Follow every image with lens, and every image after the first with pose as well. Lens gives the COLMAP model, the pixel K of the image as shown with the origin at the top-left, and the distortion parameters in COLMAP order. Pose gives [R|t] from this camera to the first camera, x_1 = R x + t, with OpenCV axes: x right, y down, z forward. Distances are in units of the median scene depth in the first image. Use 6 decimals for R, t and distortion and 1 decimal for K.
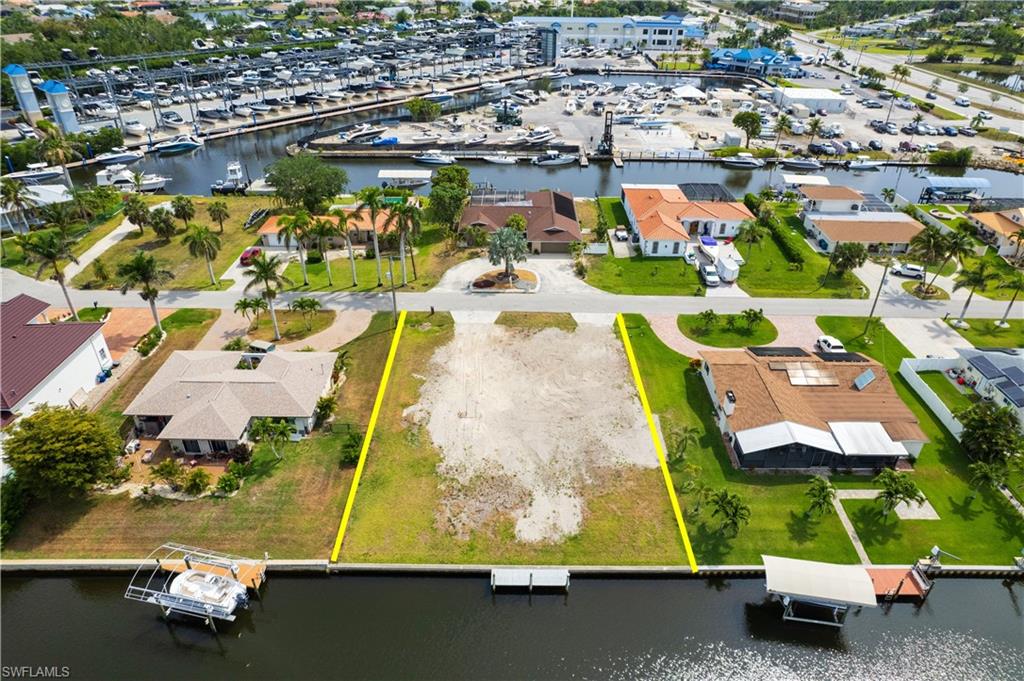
lens RADIAL K [[655.3, 0, 502.0], [0, 655.3, 351.0], [0, 0, 1]] dist [-0.067658, 0.053873]
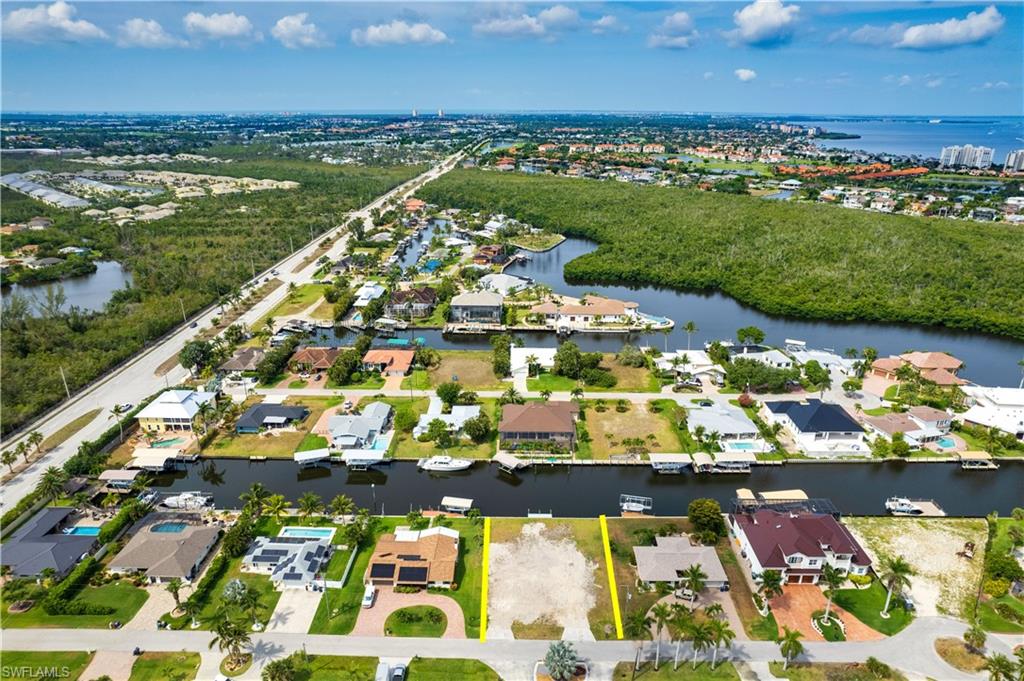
lens RADIAL K [[655.3, 0, 516.8], [0, 655.3, 359.1], [0, 0, 1]] dist [-0.067658, 0.053873]
pose [[-0.999785, -0.010999, -0.017603, 0.112518], [-0.020696, 0.593032, 0.804913, -1.375838], [0.001586, 0.805104, -0.593132, 1.156528]]
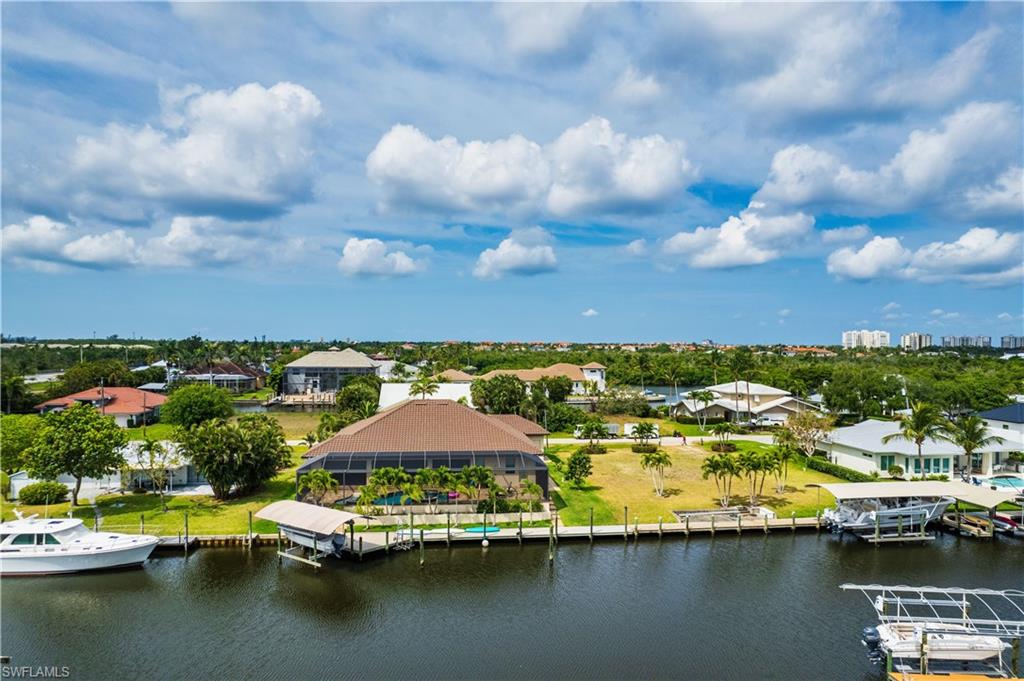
lens RADIAL K [[655.3, 0, 509.3], [0, 655.3, 340.8], [0, 0, 1]] dist [-0.067658, 0.053873]
pose [[-0.989978, -0.010794, -0.140811, 0.028589], [-0.083651, 0.848160, 0.523094, -0.088428], [0.113784, 0.529630, -0.840562, 0.634082]]
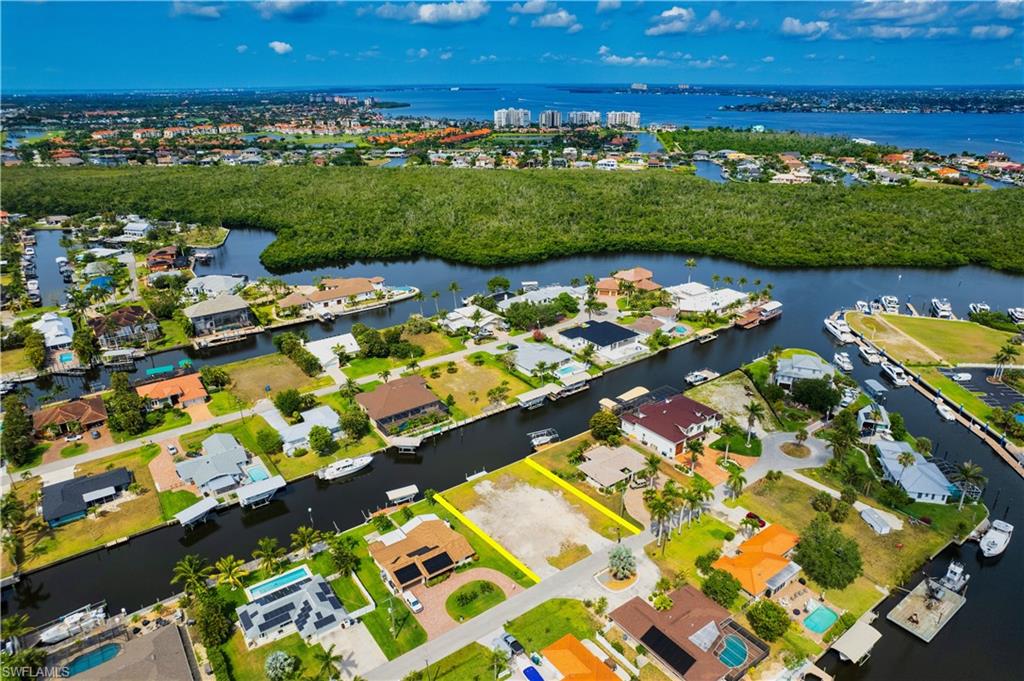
lens RADIAL K [[655.3, 0, 525.4], [0, 655.3, 351.2], [0, 0, 1]] dist [-0.067658, 0.053873]
pose [[-0.784559, 0.230949, -0.575438, 0.836534], [-0.336518, 0.620880, 0.708000, -1.292864], [0.520790, 0.749114, -0.409398, 1.027484]]
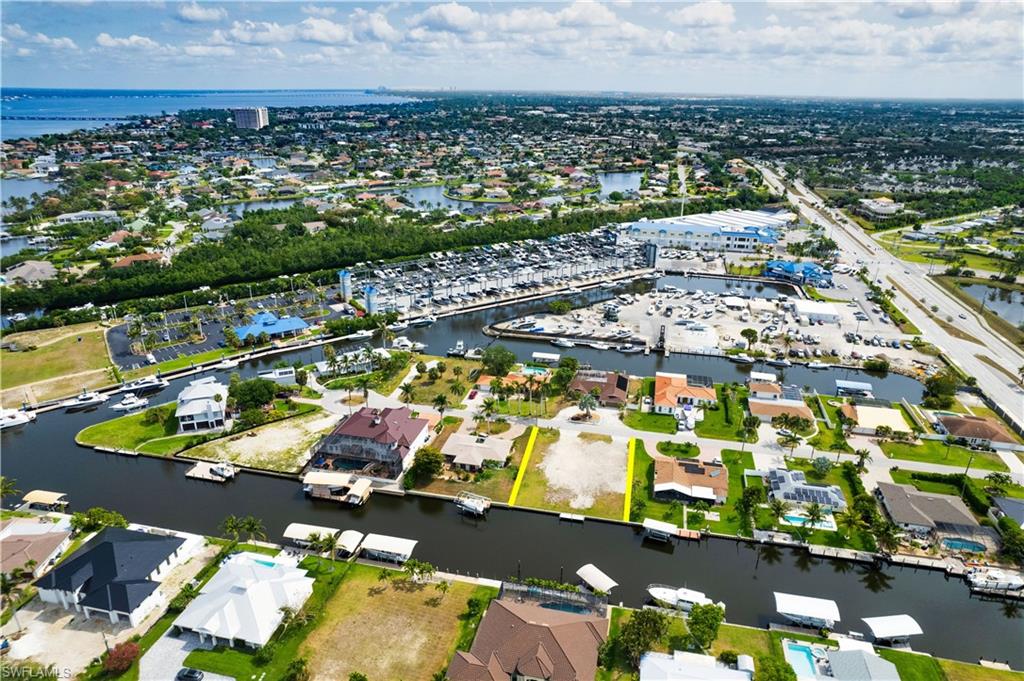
lens RADIAL K [[655.3, 0, 491.6], [0, 655.3, 334.4], [0, 0, 1]] dist [-0.067658, 0.053873]
pose [[0.972772, 0.076850, -0.218654, 0.144761], [-0.118358, 0.975853, -0.183584, 0.056145], [0.199266, 0.204465, 0.958377, -1.152455]]
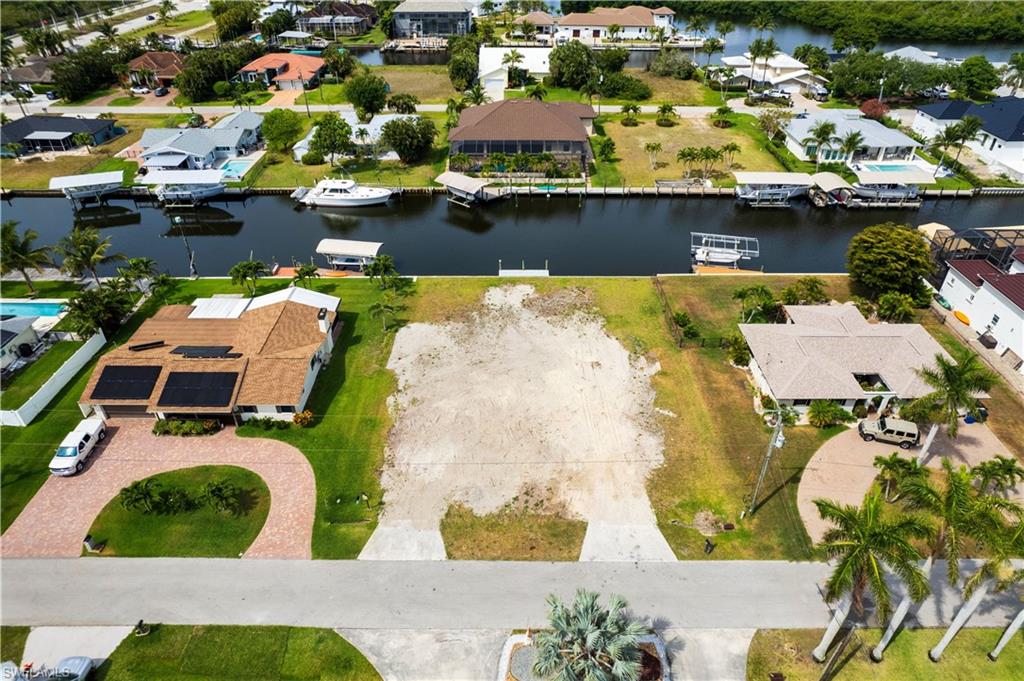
lens RADIAL K [[655.3, 0, 511.3], [0, 655.3, 349.3], [0, 0, 1]] dist [-0.067658, 0.053873]
pose [[-0.999728, 0.005486, -0.022686, 0.054673], [-0.018768, 0.388878, 0.921098, -0.511438], [0.013876, 0.921273, -0.388669, 0.890091]]
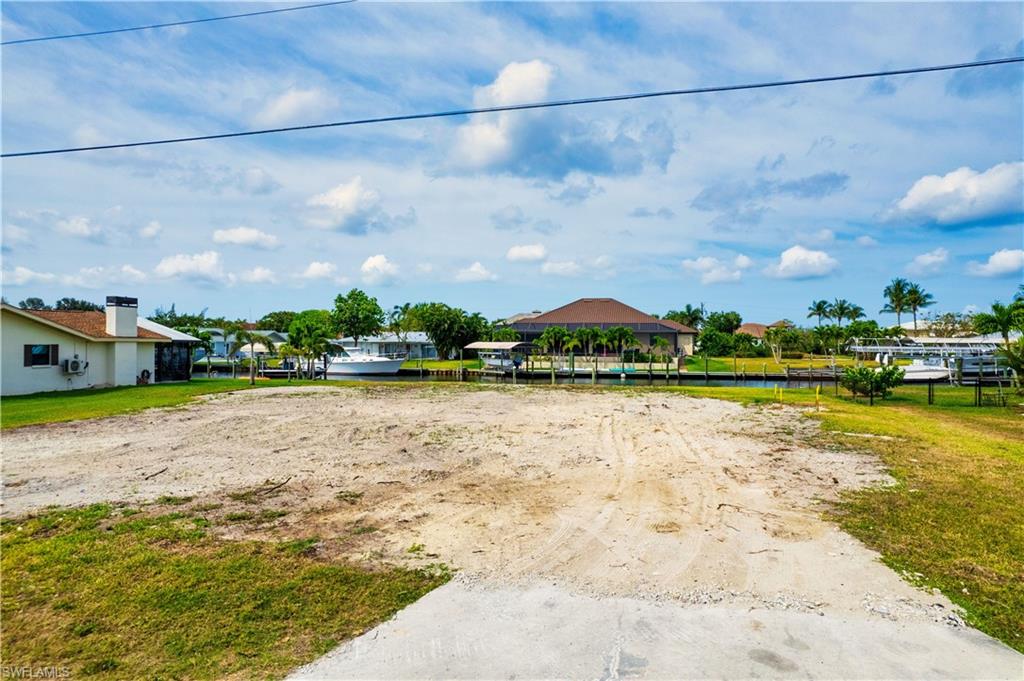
lens RADIAL K [[655.3, 0, 510.6], [0, 655.3, 339.3], [0, 0, 1]] dist [-0.067658, 0.053873]
pose [[-0.984890, -0.007940, 0.173000, -0.028006], [0.084397, 0.850294, 0.519498, -0.090658], [-0.151226, 0.526249, -0.836775, 0.866904]]
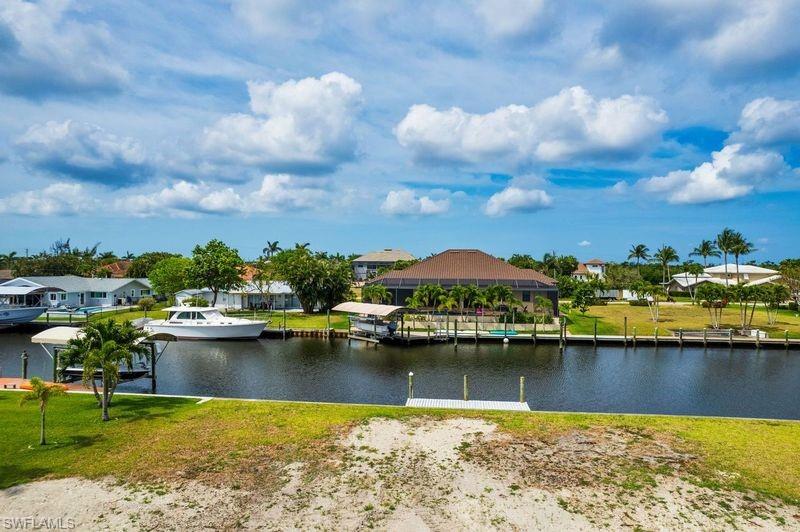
lens RADIAL K [[512.0, 0, 395.8], [0, 512.0, 264.0], [0, 0, 1]] dist [-0.067658, 0.053873]
pose [[-0.994778, -0.011715, 0.101391, 0.031549], [0.043543, 0.849743, 0.525396, -0.017050], [-0.092311, 0.527067, -0.844795, 0.679579]]
